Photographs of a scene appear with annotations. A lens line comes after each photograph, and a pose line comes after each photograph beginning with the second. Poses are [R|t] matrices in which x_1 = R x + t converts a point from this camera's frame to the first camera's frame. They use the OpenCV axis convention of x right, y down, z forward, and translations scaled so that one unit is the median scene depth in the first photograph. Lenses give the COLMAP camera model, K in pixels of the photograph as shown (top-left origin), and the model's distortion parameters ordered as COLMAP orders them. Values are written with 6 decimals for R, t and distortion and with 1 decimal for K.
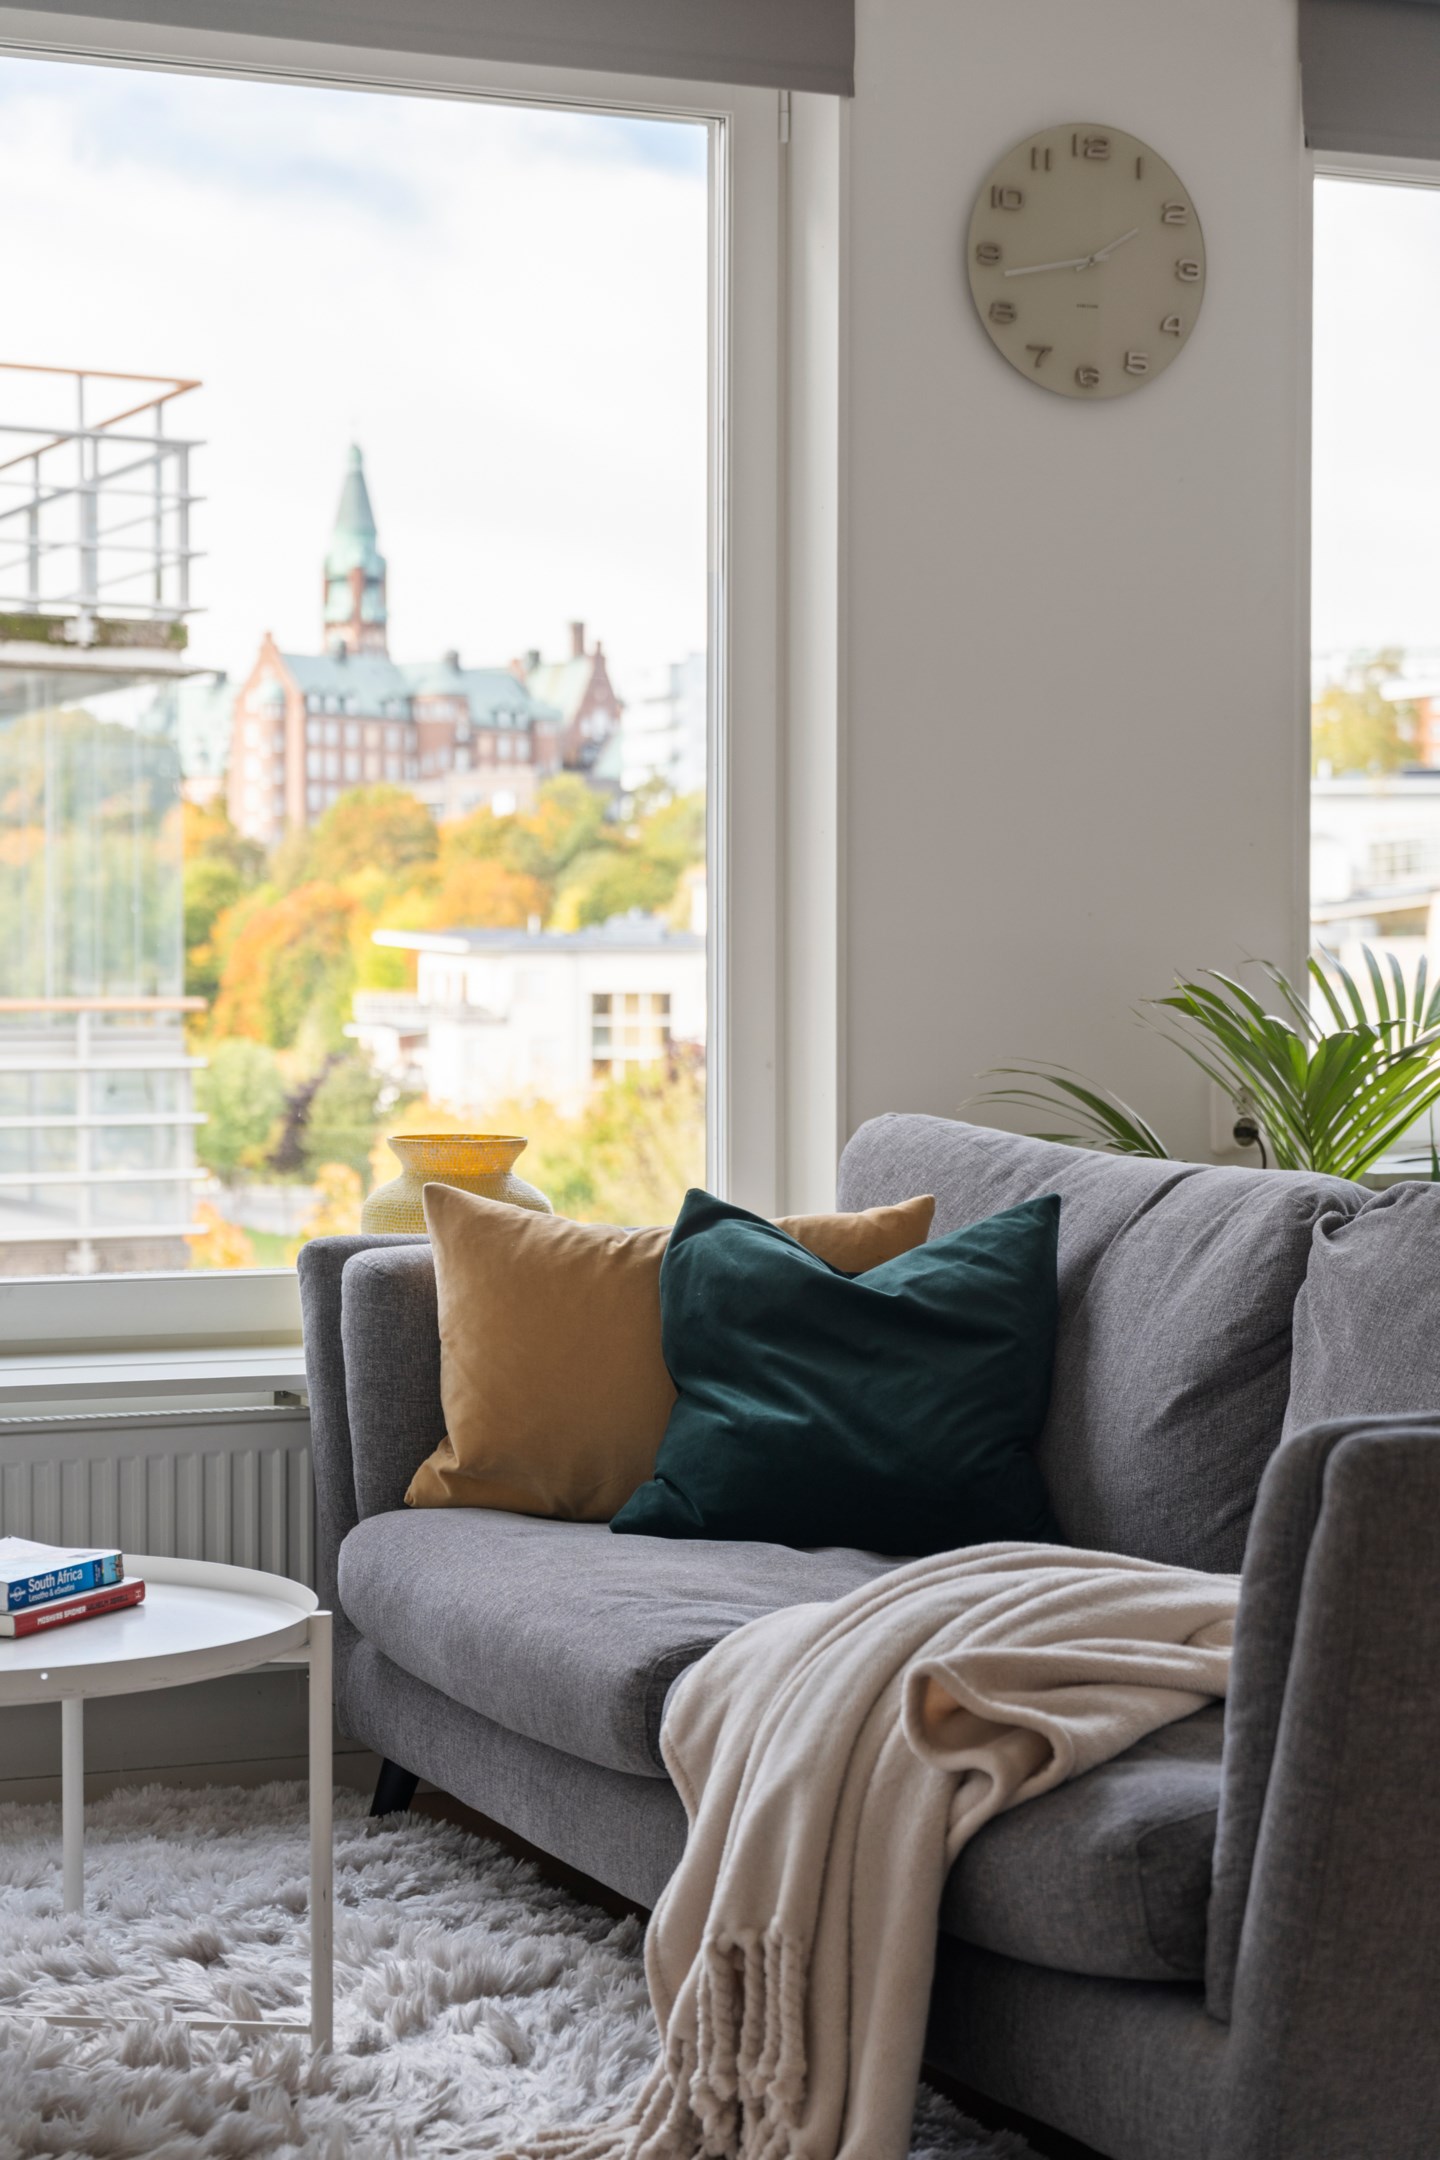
lens RADIAL K [[3903.9, 0, 720.0], [0, 3903.9, 1080.0], [0, 0, 1]] dist [-0.039449, -0.014187]
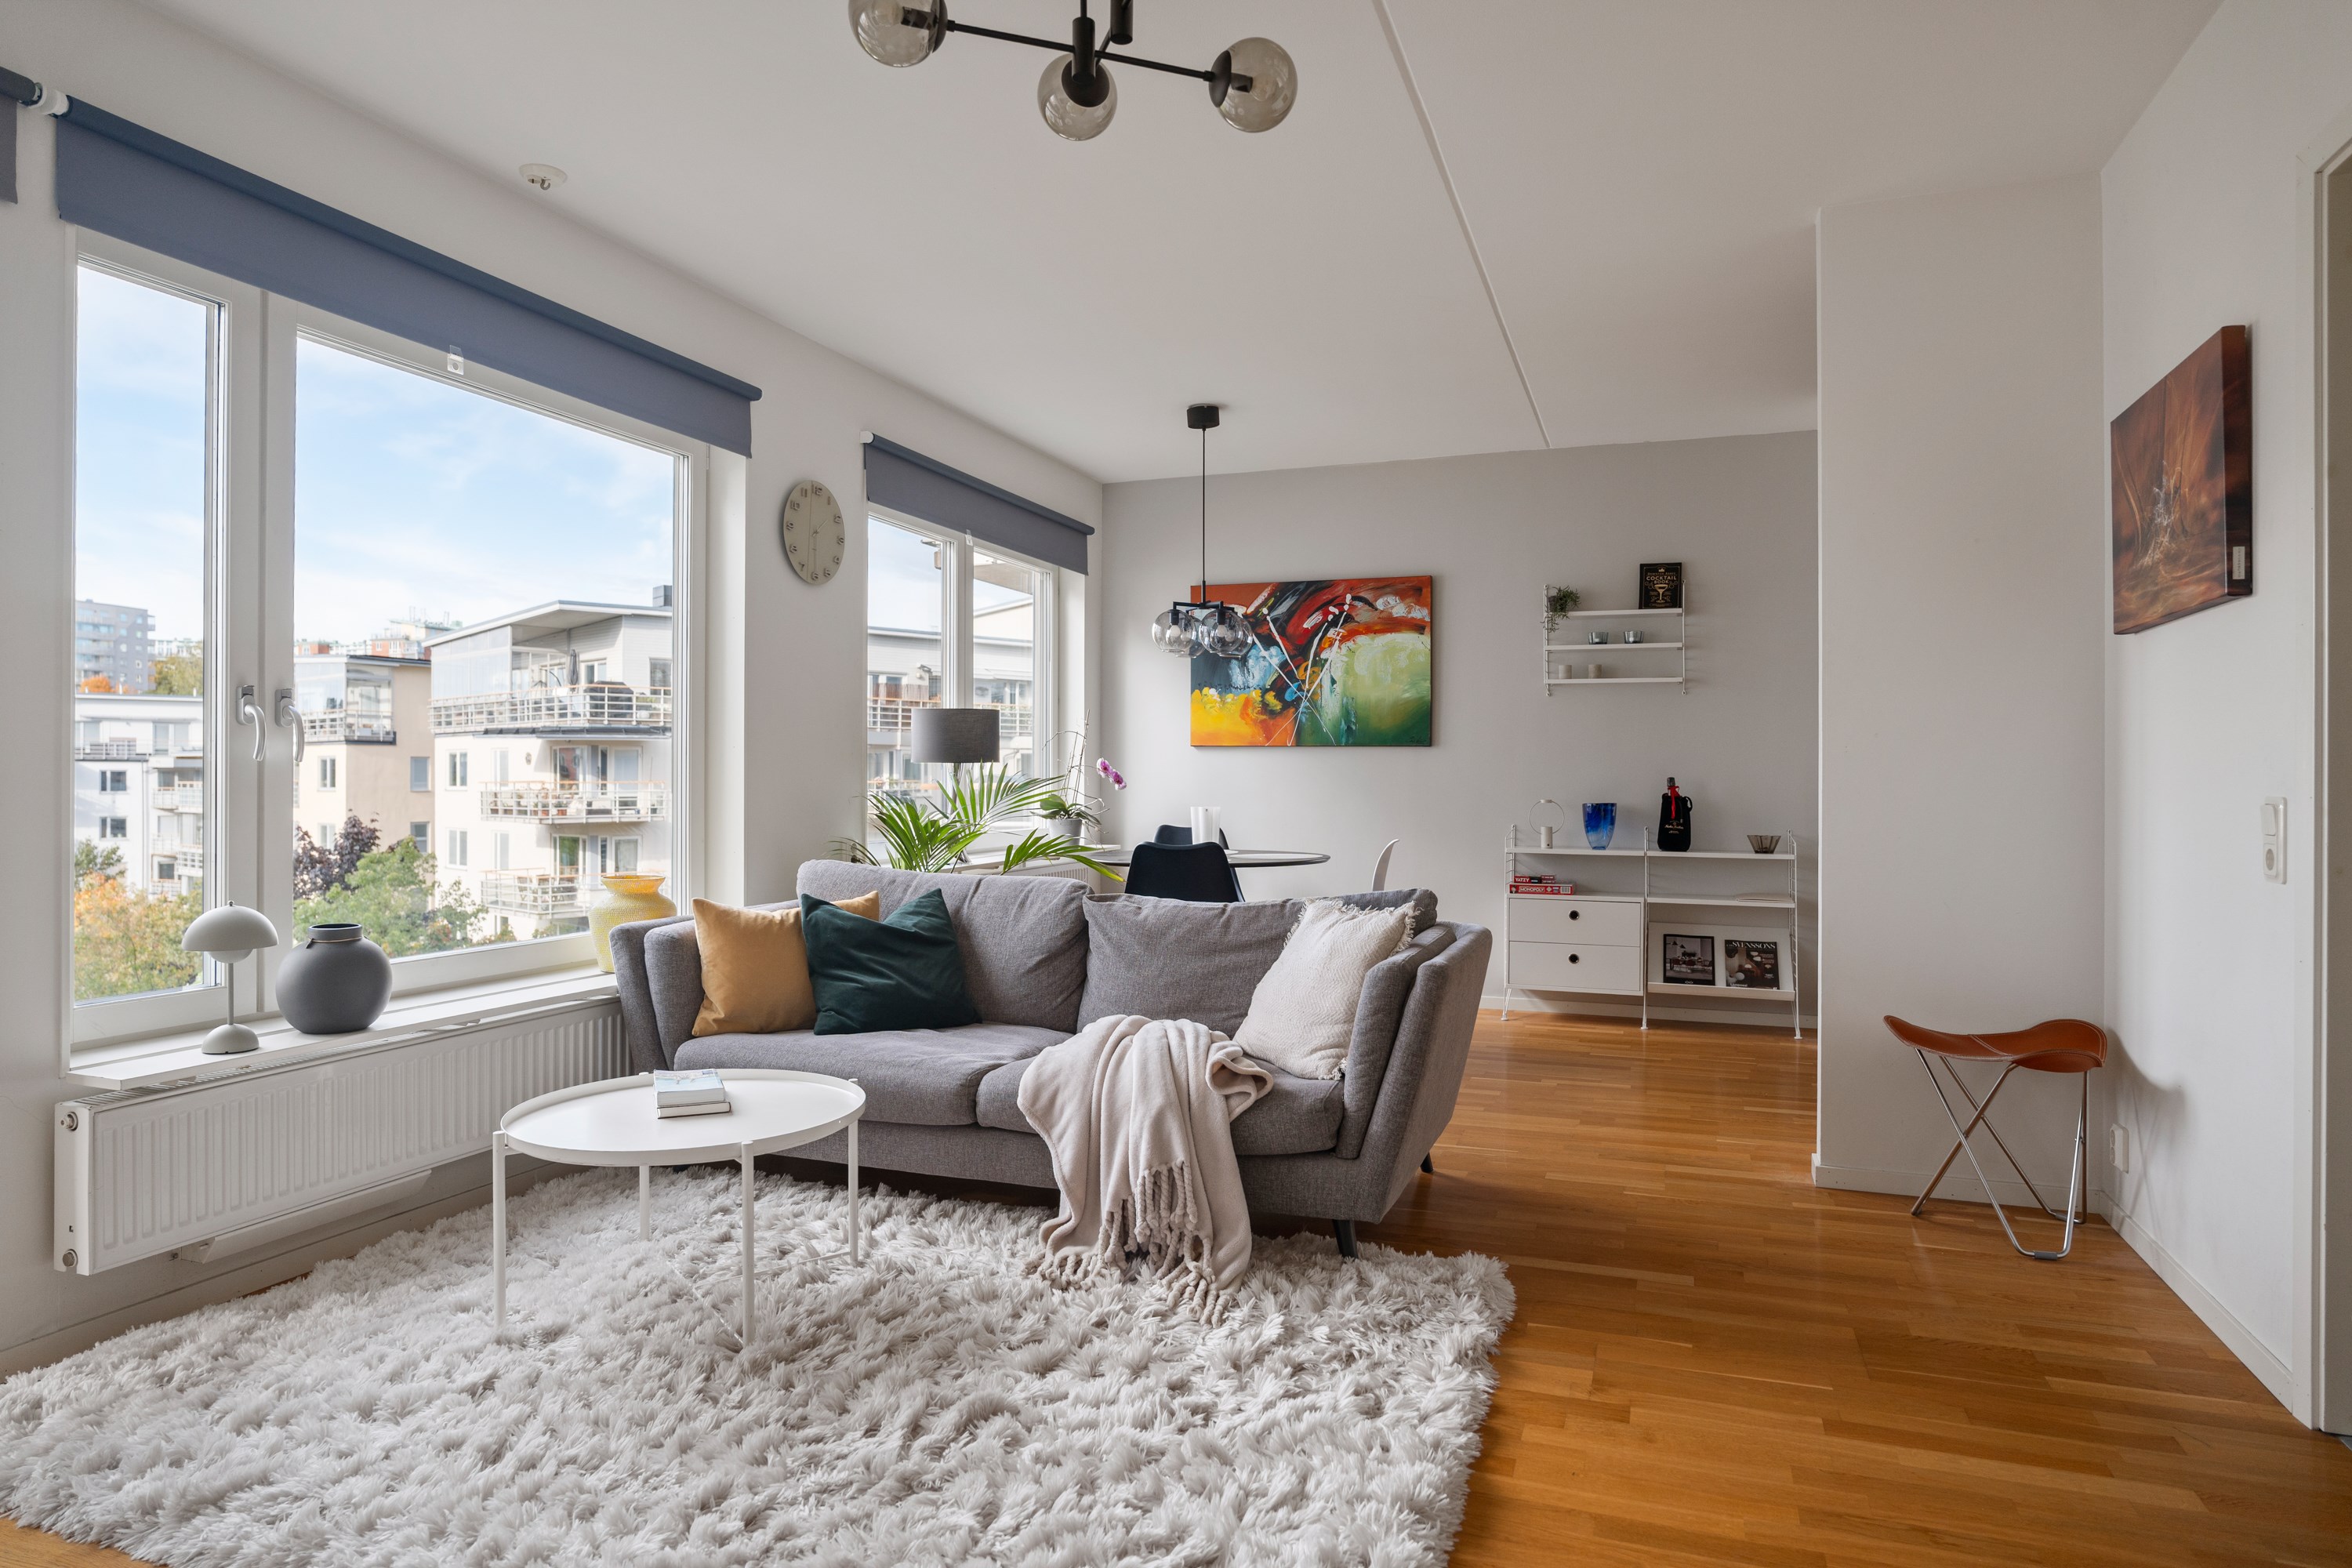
lens RADIAL K [[1394.7, 0, 1176.0], [0, 1394.7, 784.0], [0, 0, 1]] dist [-0.001736, -0.000349]
pose [[0.703316, -0.000836, 0.710877, -0.491738], [0.015547, 0.999778, -0.014206, -0.027859], [-0.710708, 0.021044, 0.703173, 0.201355]]
